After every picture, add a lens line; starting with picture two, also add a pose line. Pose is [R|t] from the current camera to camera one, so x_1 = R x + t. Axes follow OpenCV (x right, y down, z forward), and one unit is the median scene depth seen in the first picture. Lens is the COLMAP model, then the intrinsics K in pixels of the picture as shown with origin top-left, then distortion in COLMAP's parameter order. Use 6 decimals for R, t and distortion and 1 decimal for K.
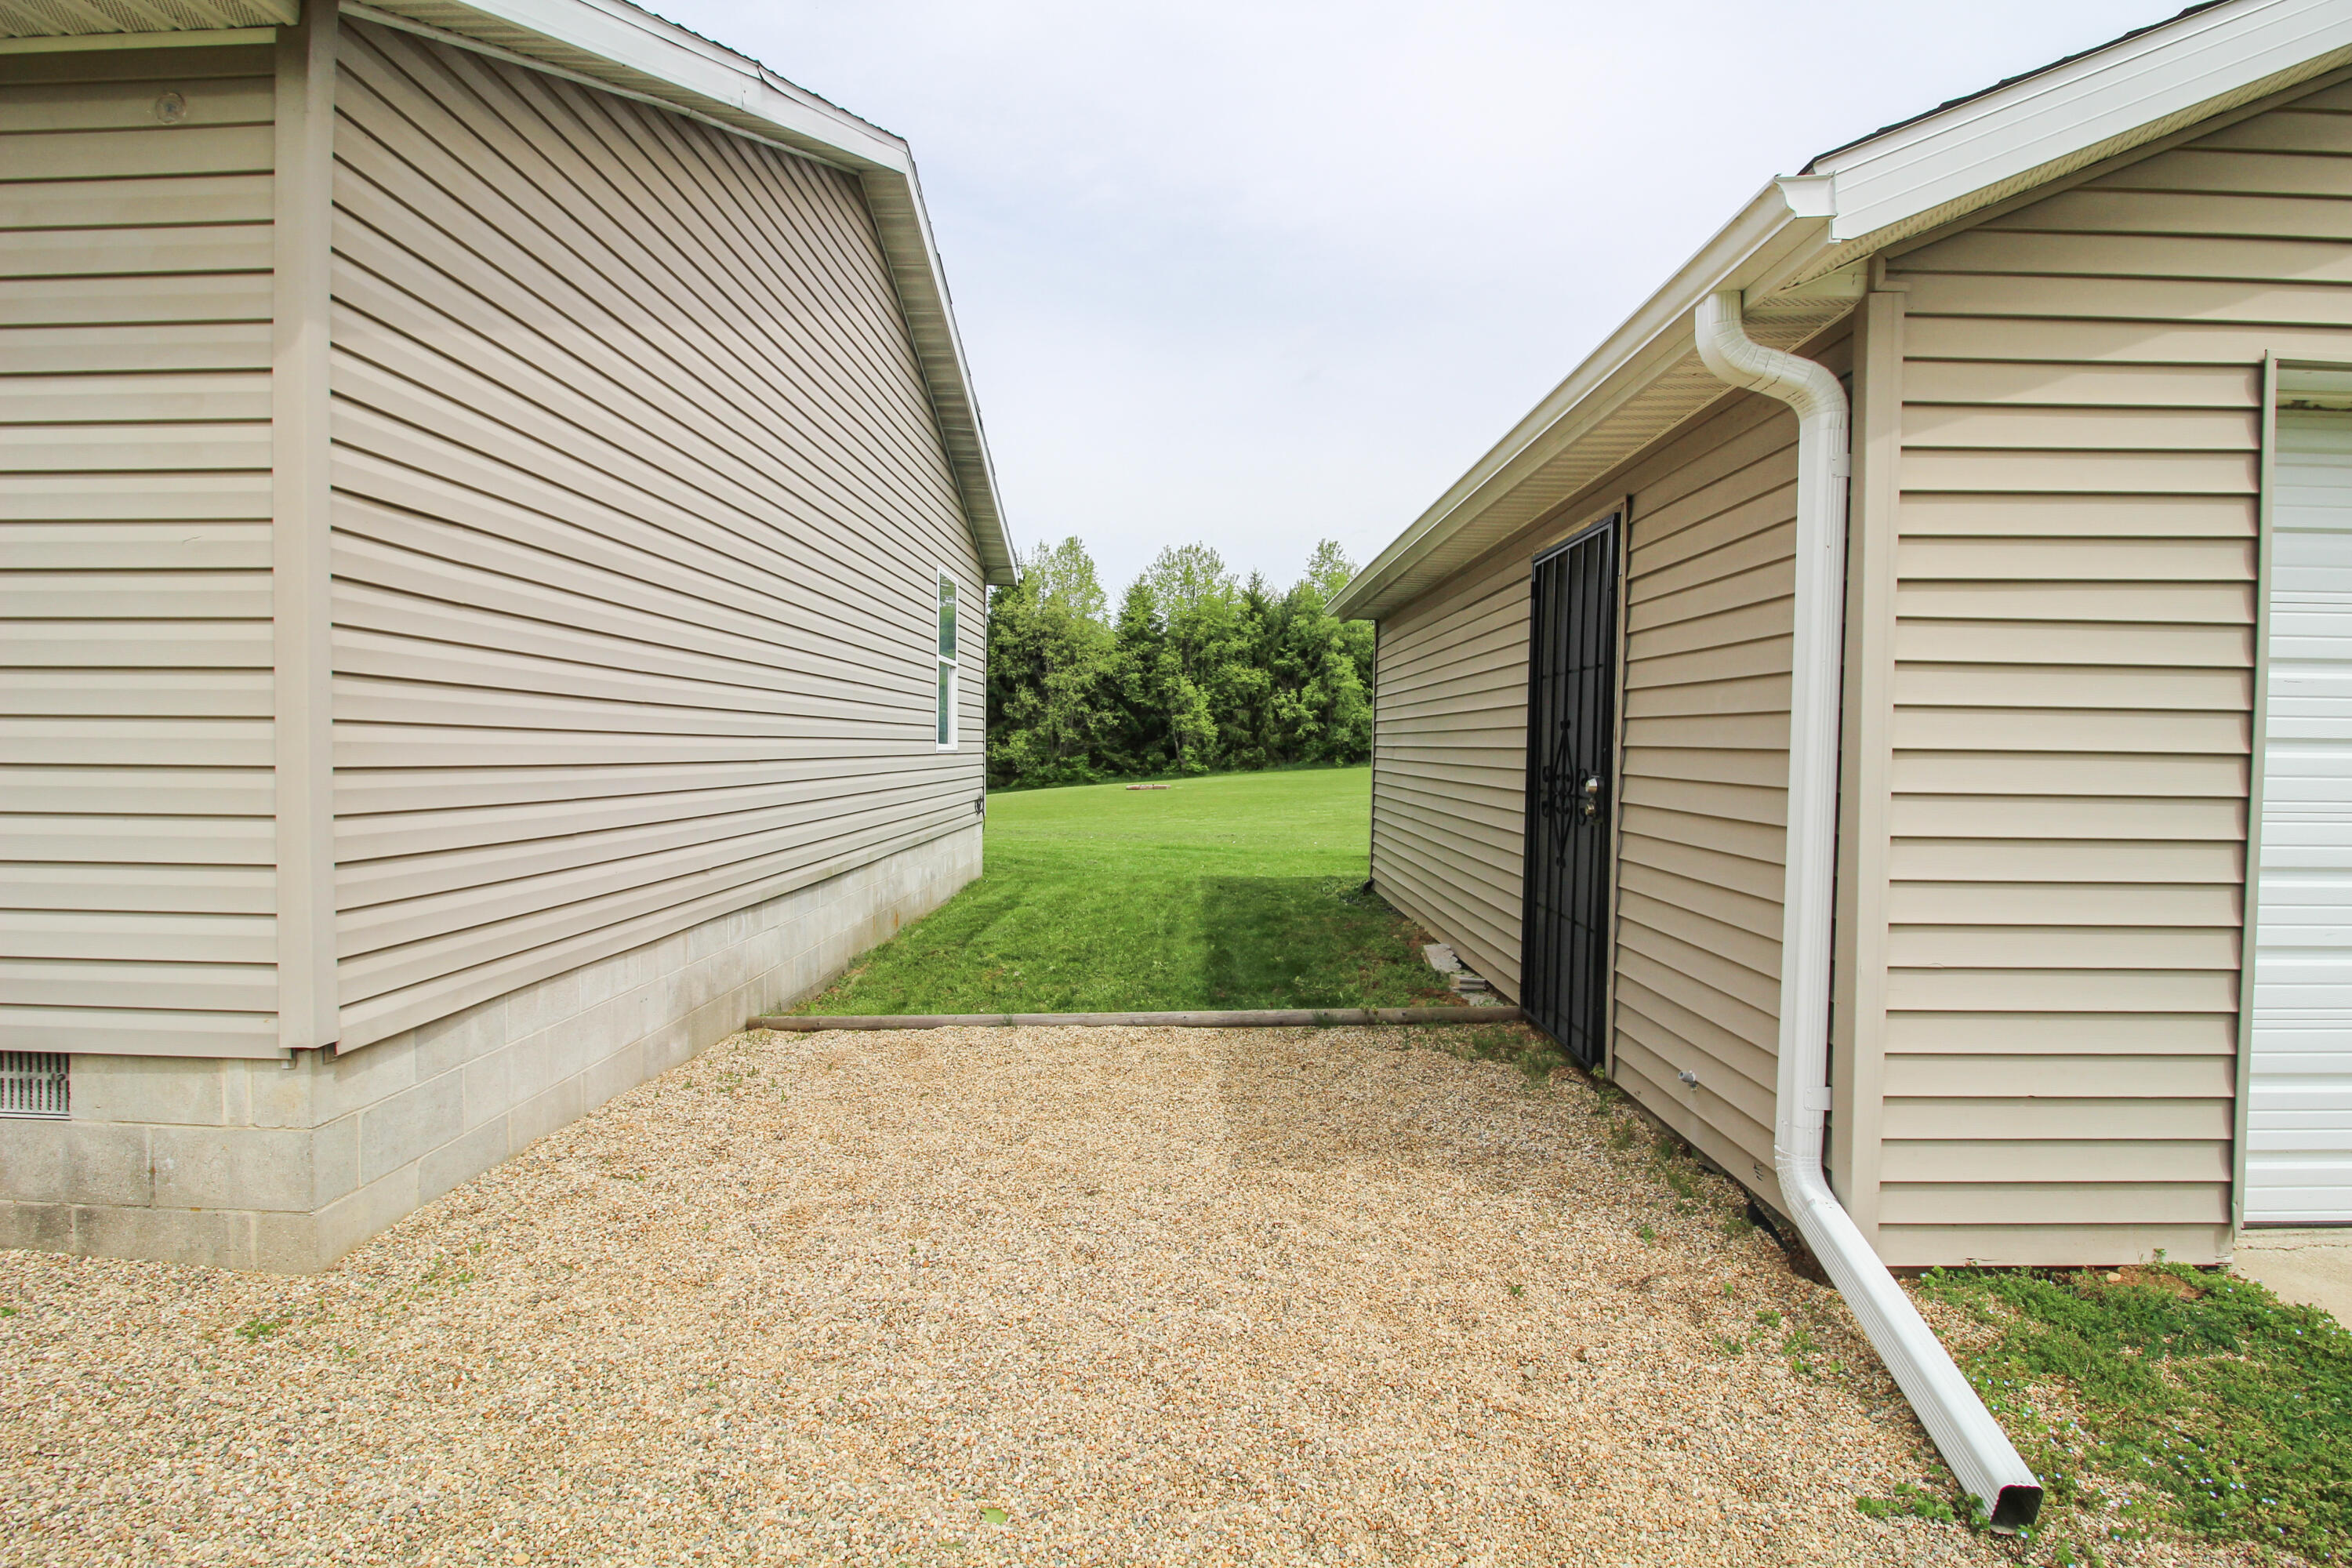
lens RADIAL K [[1083.7, 0, 1182.9], [0, 1083.7, 781.2], [0, 0, 1]] dist [-0.000925, -0.012121]
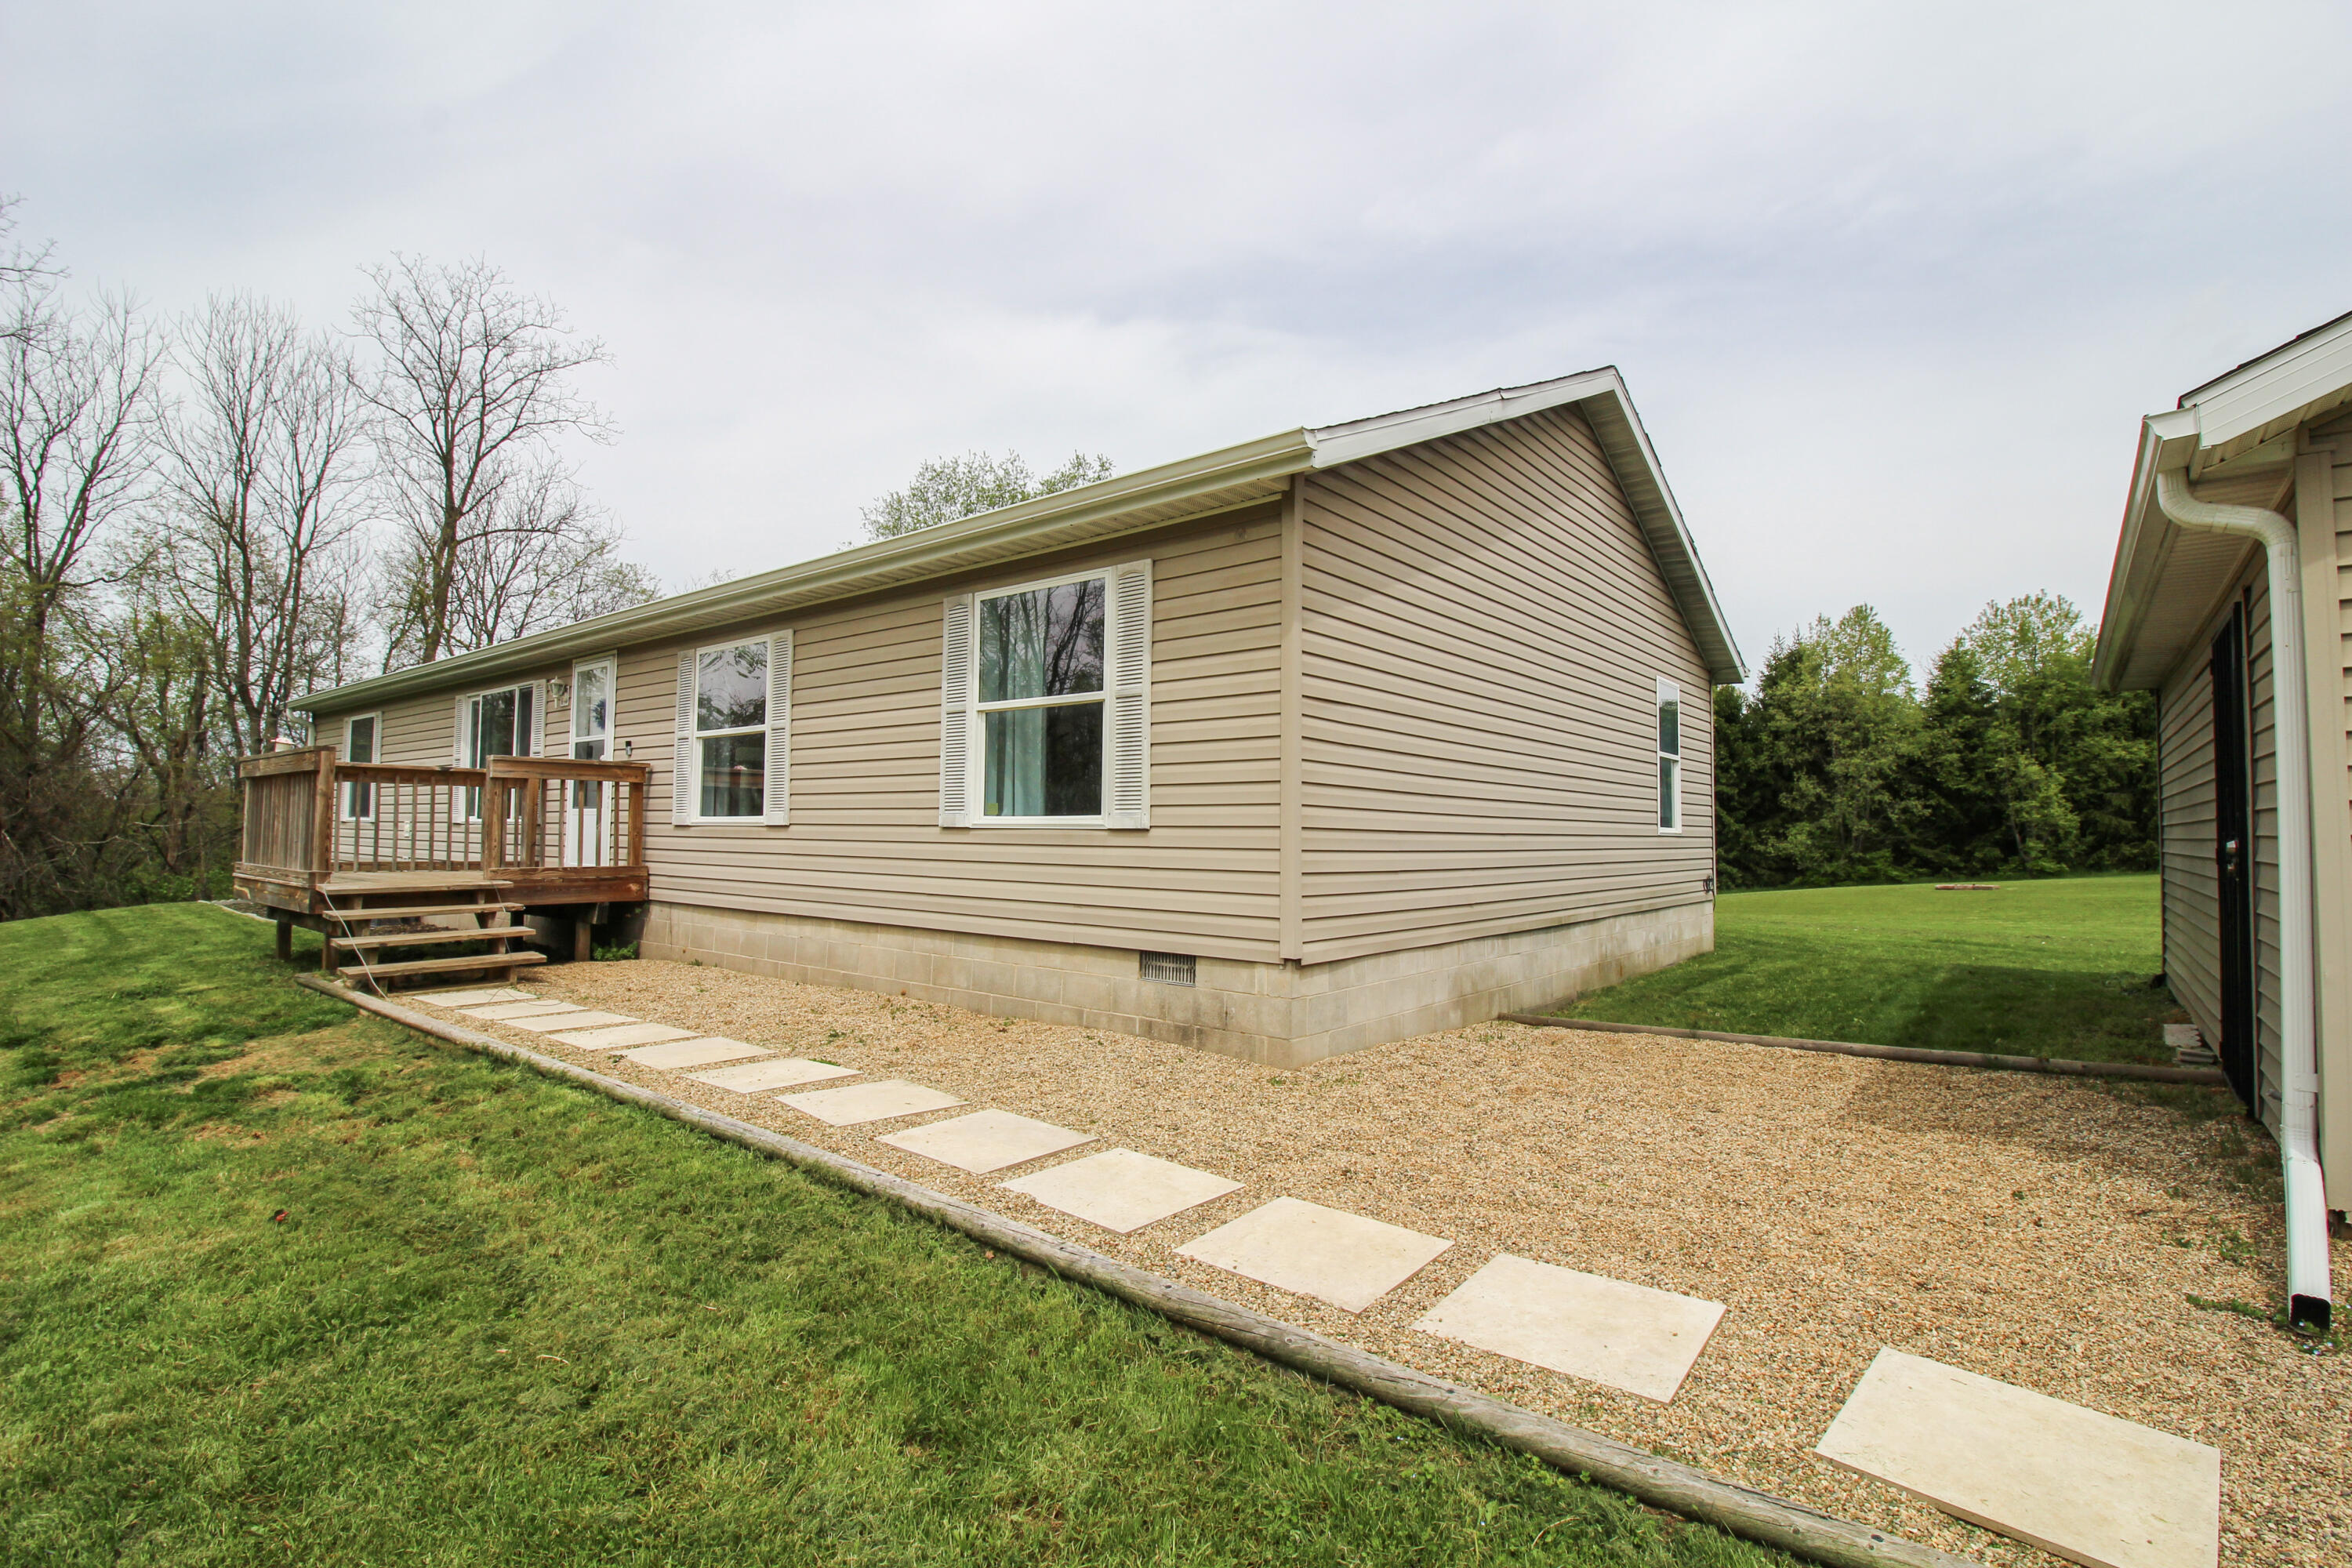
lens RADIAL K [[1083.7, 0, 1180.1], [0, 1083.7, 775.2], [0, 0, 1]] dist [-0.000925, -0.012121]
pose [[0.778107, -0.037734, -0.626997, 0.015046], [-0.021386, 0.996024, -0.086484, 0.003129], [0.627767, 0.080703, 0.774206, -0.033443]]
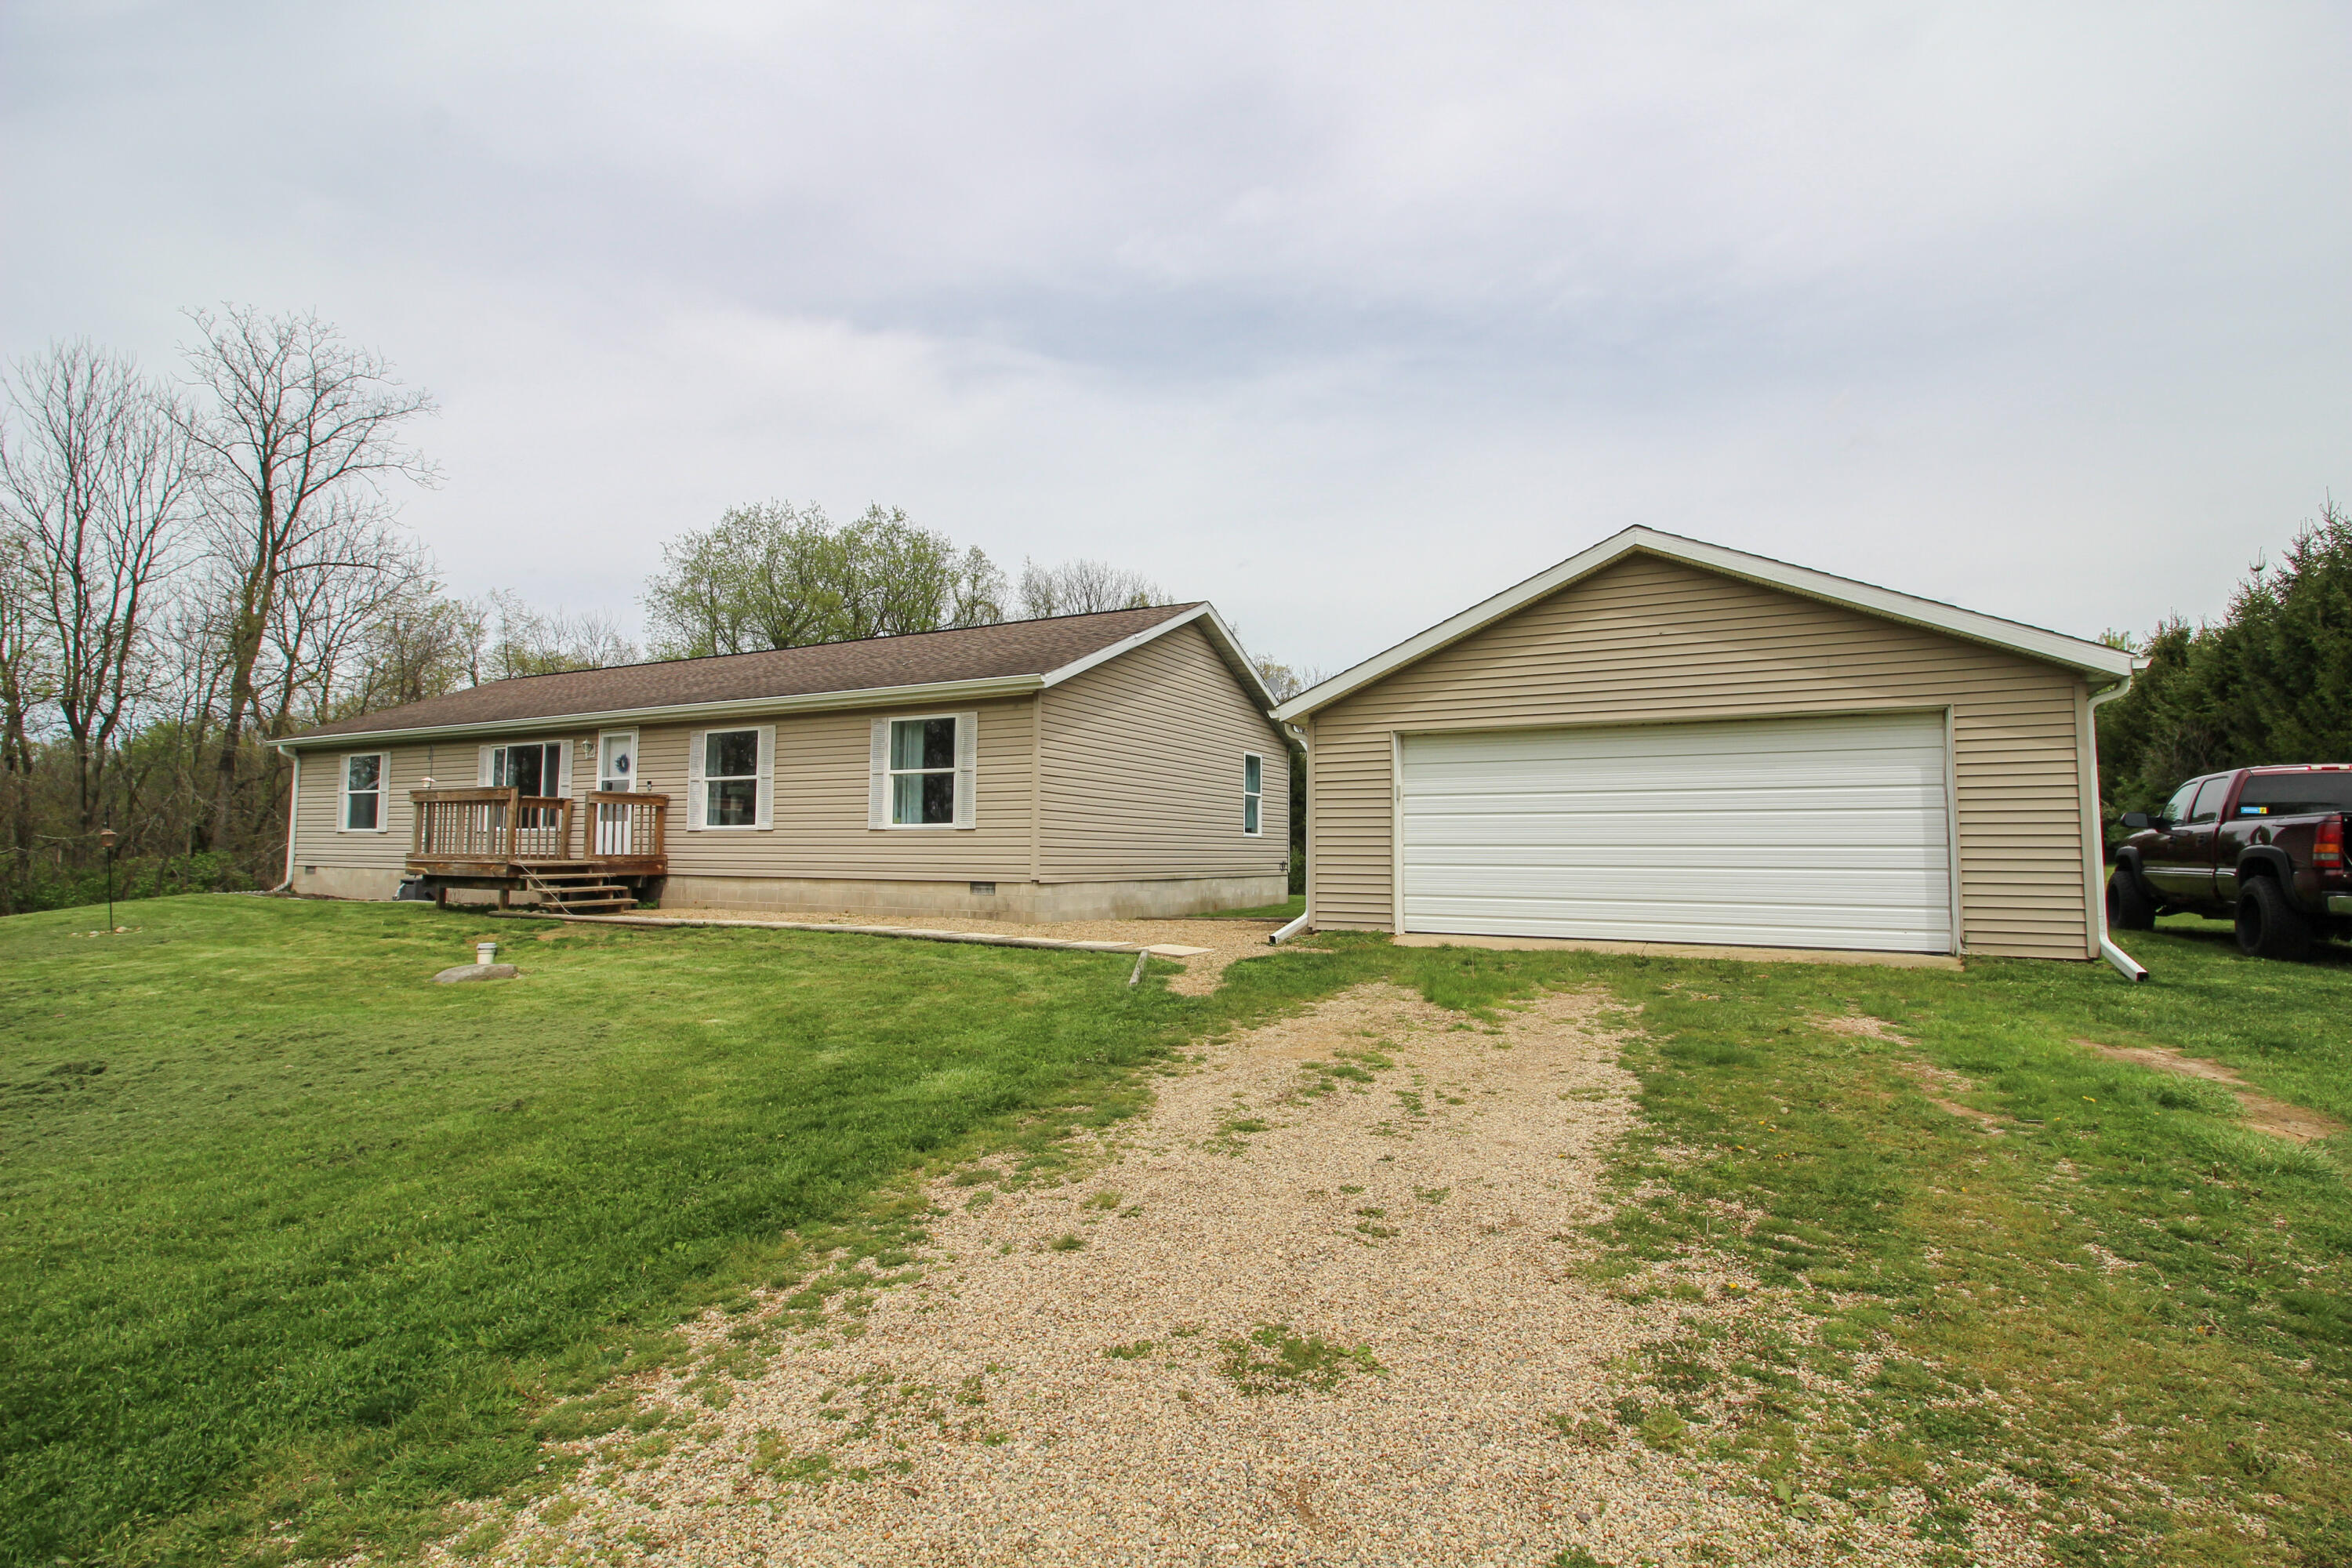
lens RADIAL K [[1083.7, 0, 1185.2], [0, 1083.7, 781.3], [0, 0, 1]] dist [-0.000925, -0.012121]
pose [[0.890003, -0.037315, -0.454425, 0.093528], [-0.010882, 0.994623, -0.102986, 0.012517], [0.455825, 0.096603, 0.884812, -0.140171]]
